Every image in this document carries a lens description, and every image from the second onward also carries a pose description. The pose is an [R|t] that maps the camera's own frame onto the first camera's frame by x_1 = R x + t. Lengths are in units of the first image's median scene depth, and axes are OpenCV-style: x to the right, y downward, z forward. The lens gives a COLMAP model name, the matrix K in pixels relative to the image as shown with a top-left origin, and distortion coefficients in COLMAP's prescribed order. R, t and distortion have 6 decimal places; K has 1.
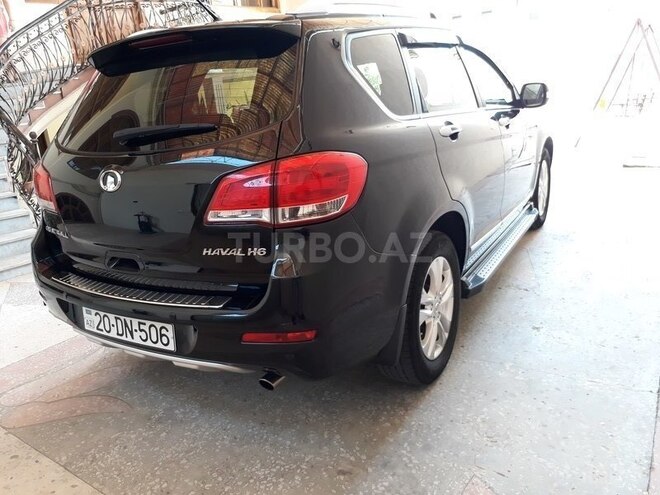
lens RADIAL K [[525.5, 0, 330.2], [0, 525.5, 245.7], [0, 0, 1]] dist [0.082358, -0.002086]
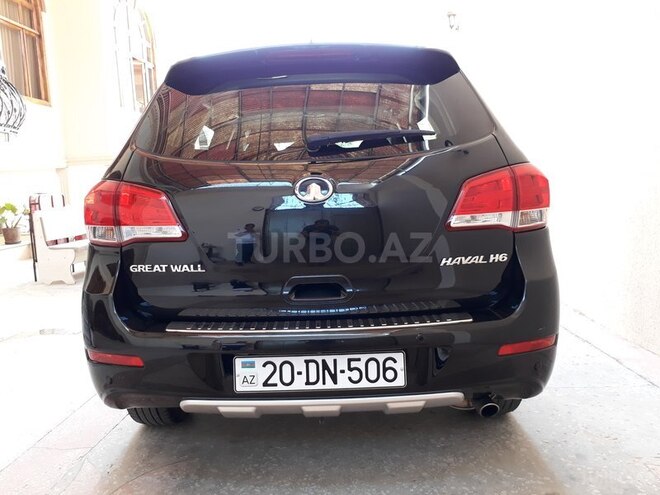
lens RADIAL K [[525.5, 0, 330.7], [0, 525.5, 248.2], [0, 0, 1]] dist [0.082358, -0.002086]
pose [[0.862482, 0.004293, 0.506069, -0.808000], [0.108863, 0.974982, -0.193804, 0.134279], [-0.494240, 0.222244, 0.840437, 0.304091]]
